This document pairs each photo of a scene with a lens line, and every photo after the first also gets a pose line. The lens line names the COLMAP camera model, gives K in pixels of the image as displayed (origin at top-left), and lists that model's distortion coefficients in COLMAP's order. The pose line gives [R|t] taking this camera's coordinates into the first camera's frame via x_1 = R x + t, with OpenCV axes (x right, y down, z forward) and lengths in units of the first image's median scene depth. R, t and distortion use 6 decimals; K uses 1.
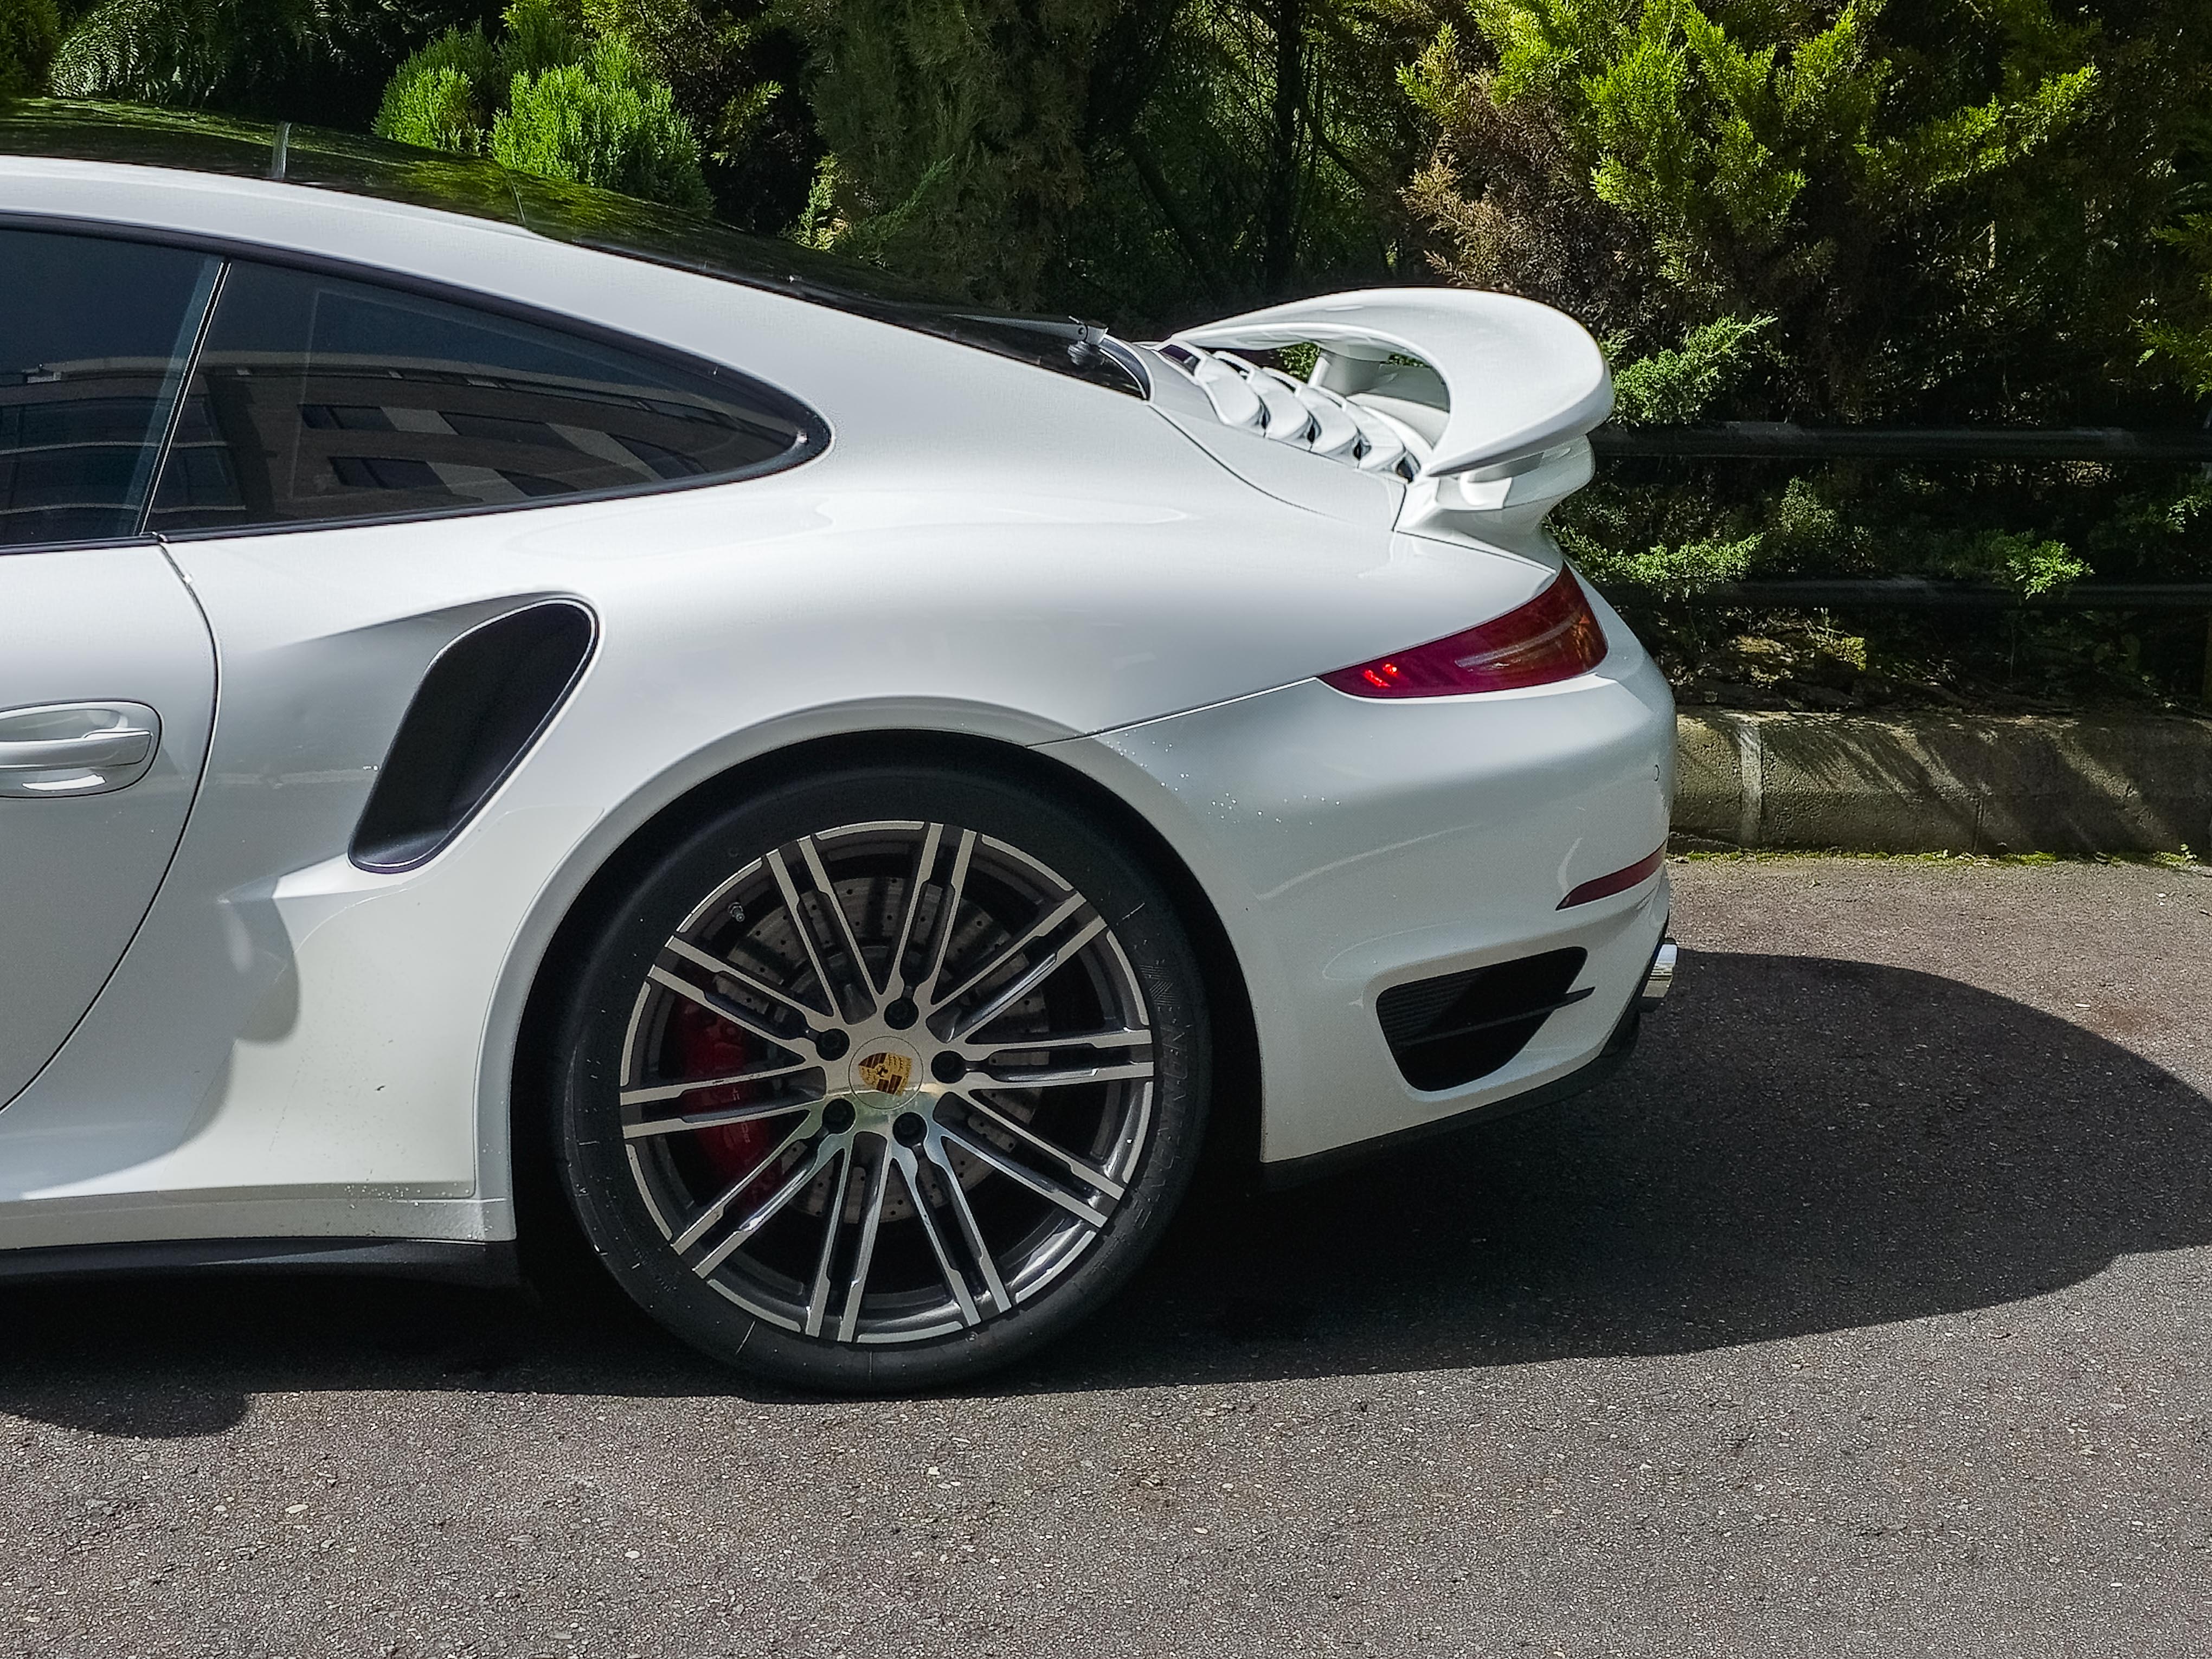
lens RADIAL K [[3611.8, 0, 1106.0], [0, 3611.8, 829.5], [0, 0, 1]] dist [0.230374, -0.931821]
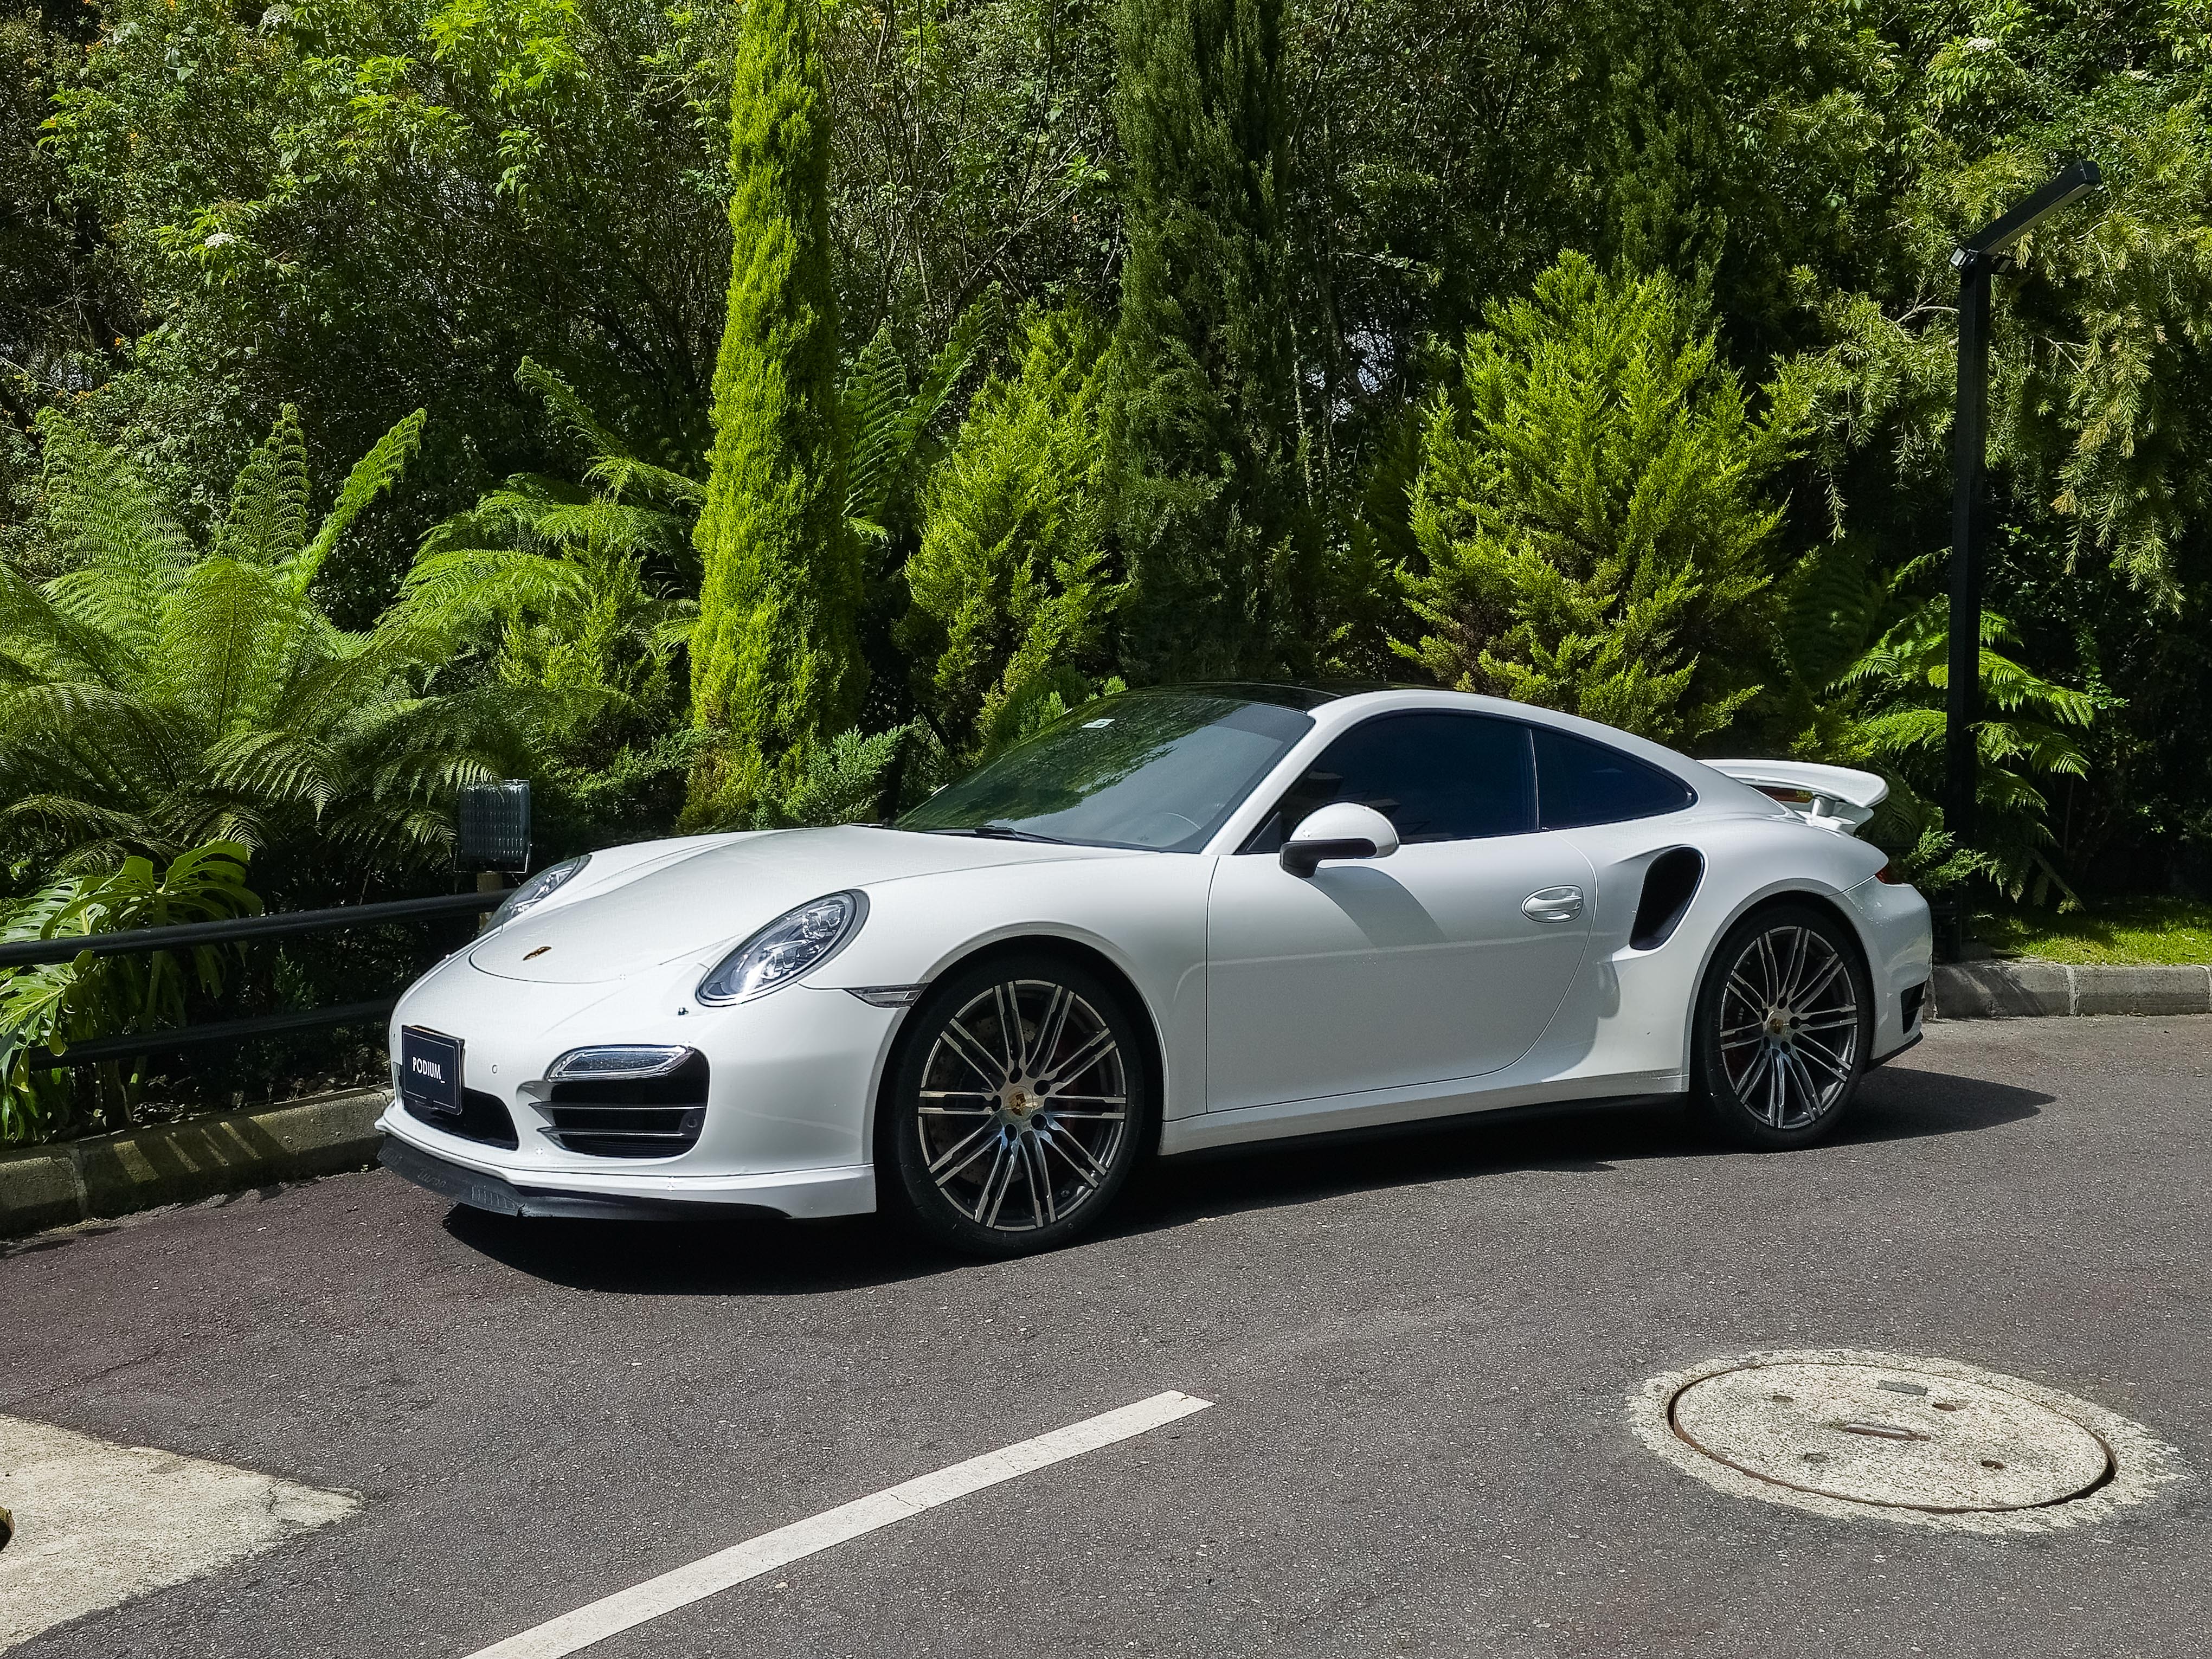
lens RADIAL K [[2547.6, 0, 1118.0], [0, 2547.6, 812.1], [0, 0, 1]] dist [0.179184, -0.437513]
pose [[0.907882, -0.019258, 0.418782, -1.141805], [0.098550, 0.980755, -0.168548, 0.163737], [-0.407477, 0.194293, 0.892308, -0.452483]]
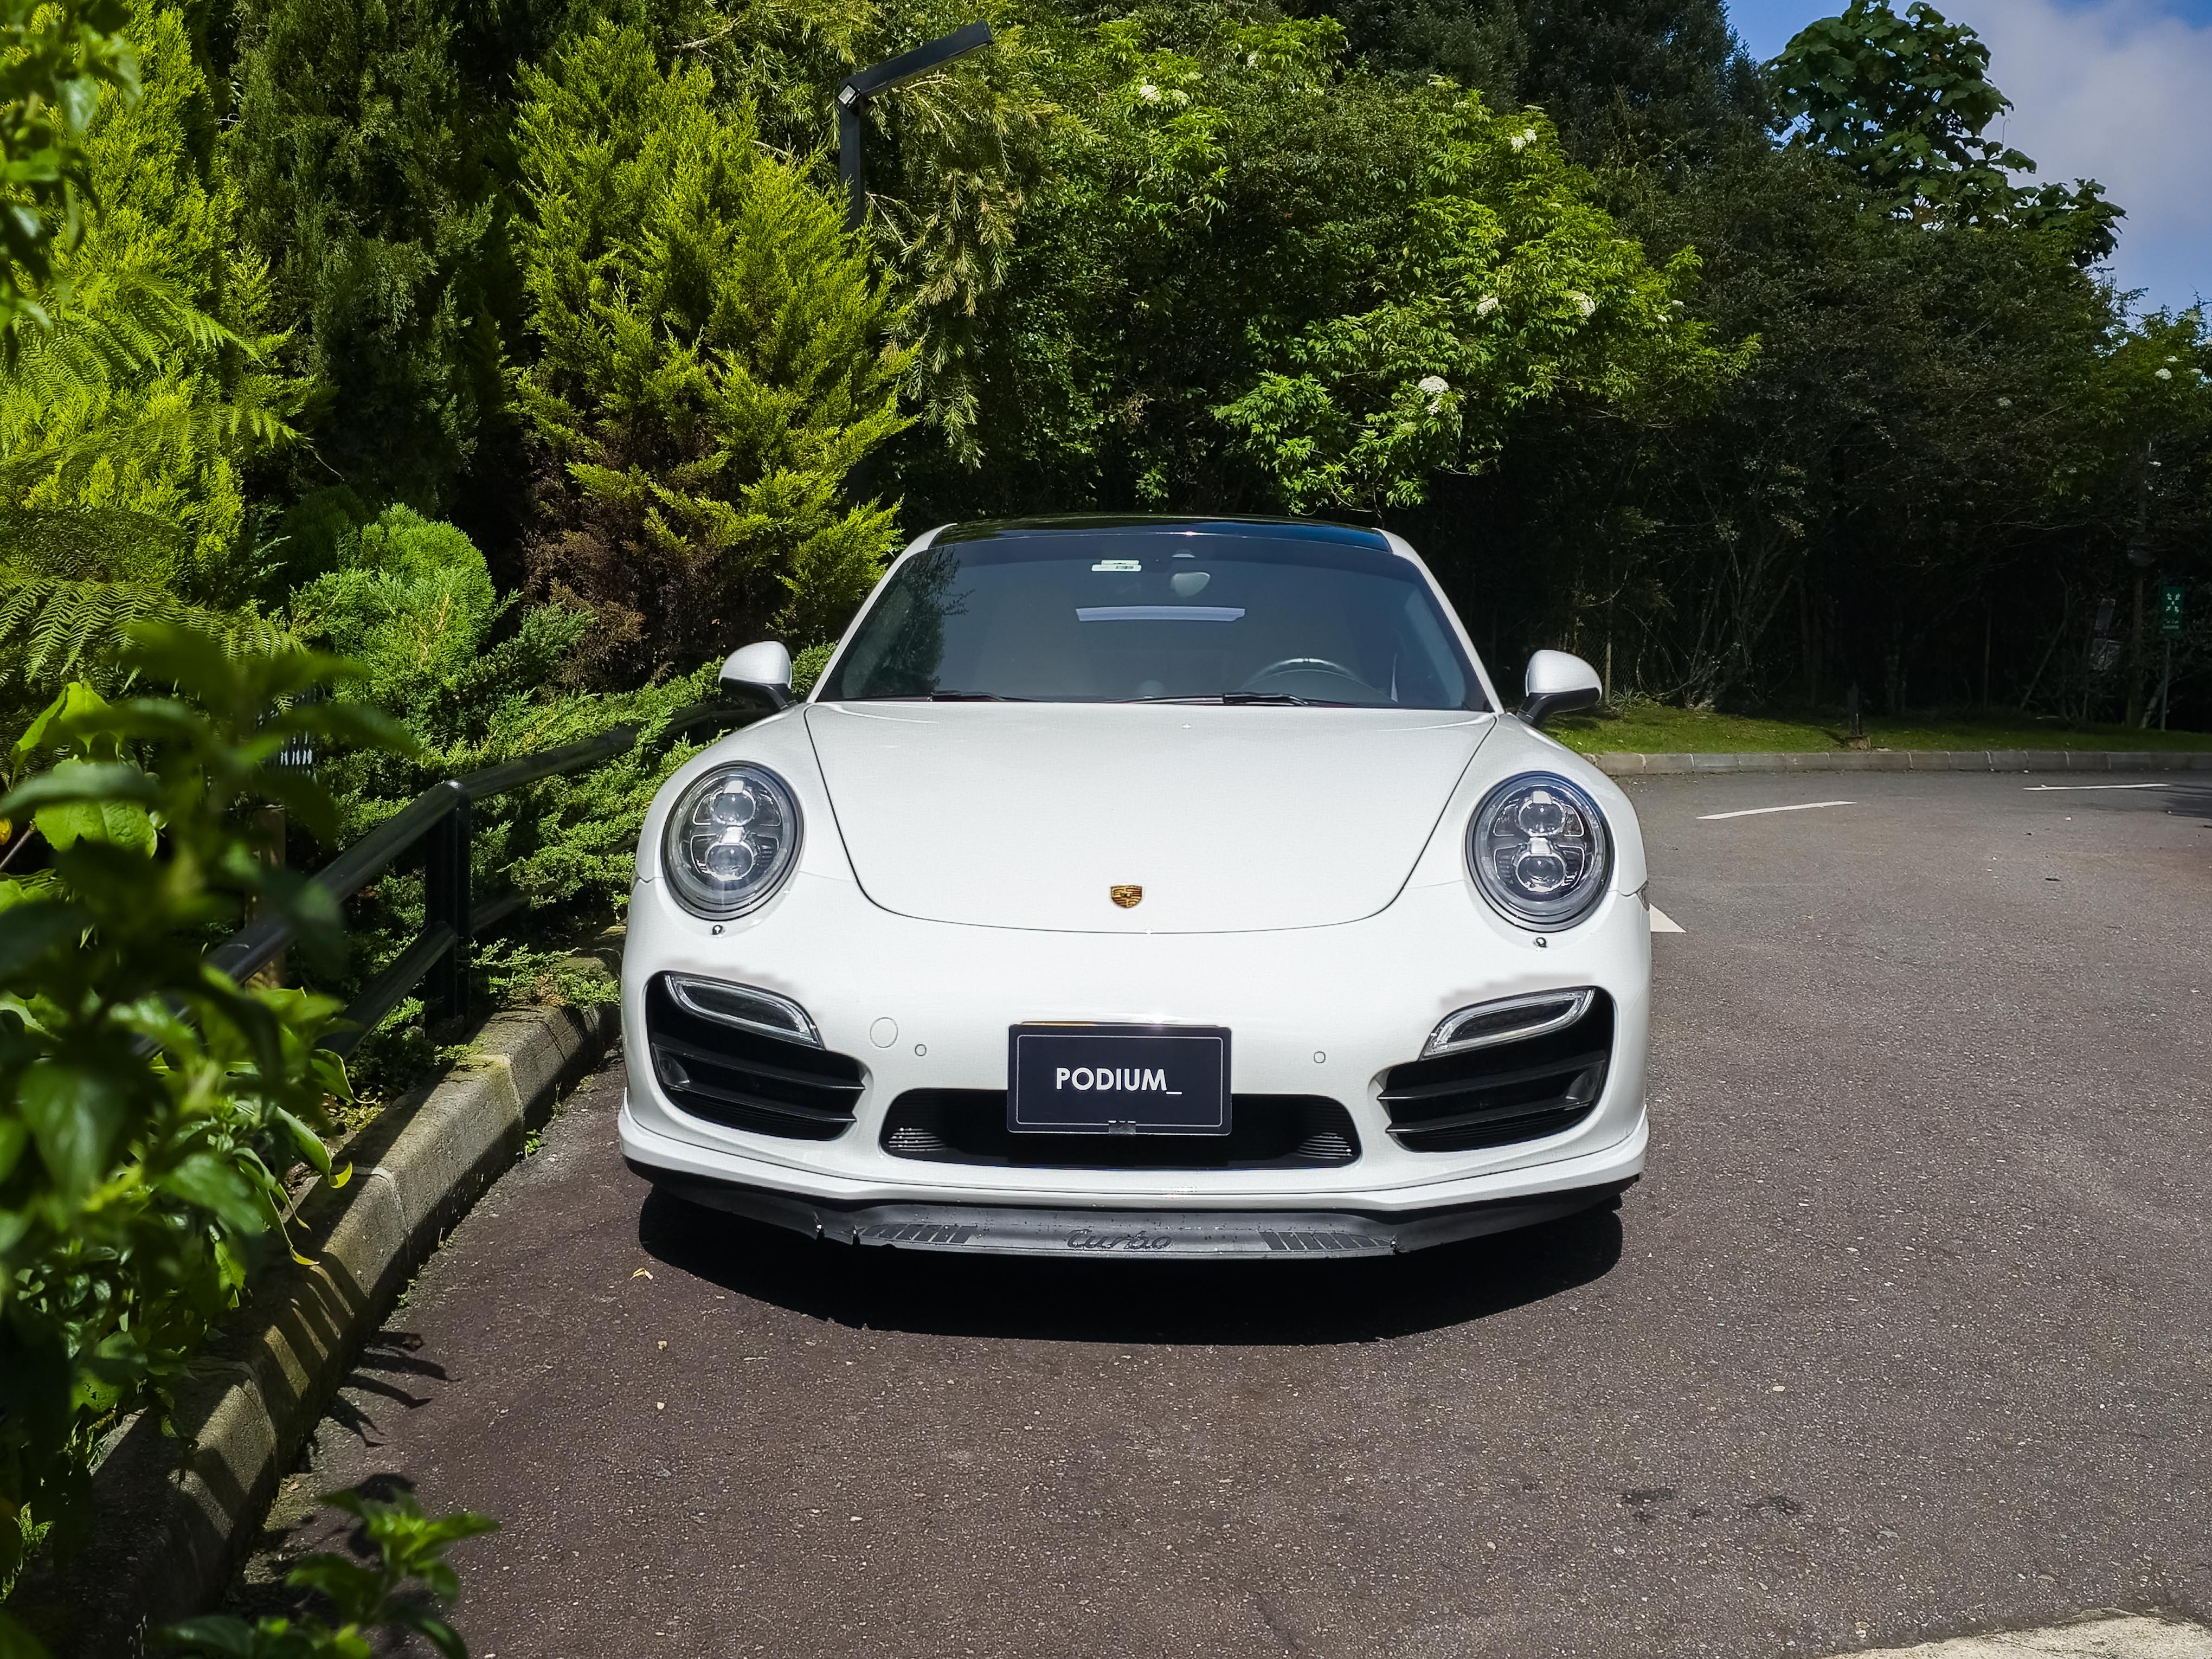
lens RADIAL K [[2547.6, 0, 1118.0], [0, 2547.6, 812.1], [0, 0, 1]] dist [0.179184, -0.437513]
pose [[0.226501, -0.096791, 0.969190, -1.774863], [0.224176, 0.973517, 0.044833, -0.102804], [-0.947862, 0.207114, 0.242200, 0.704508]]
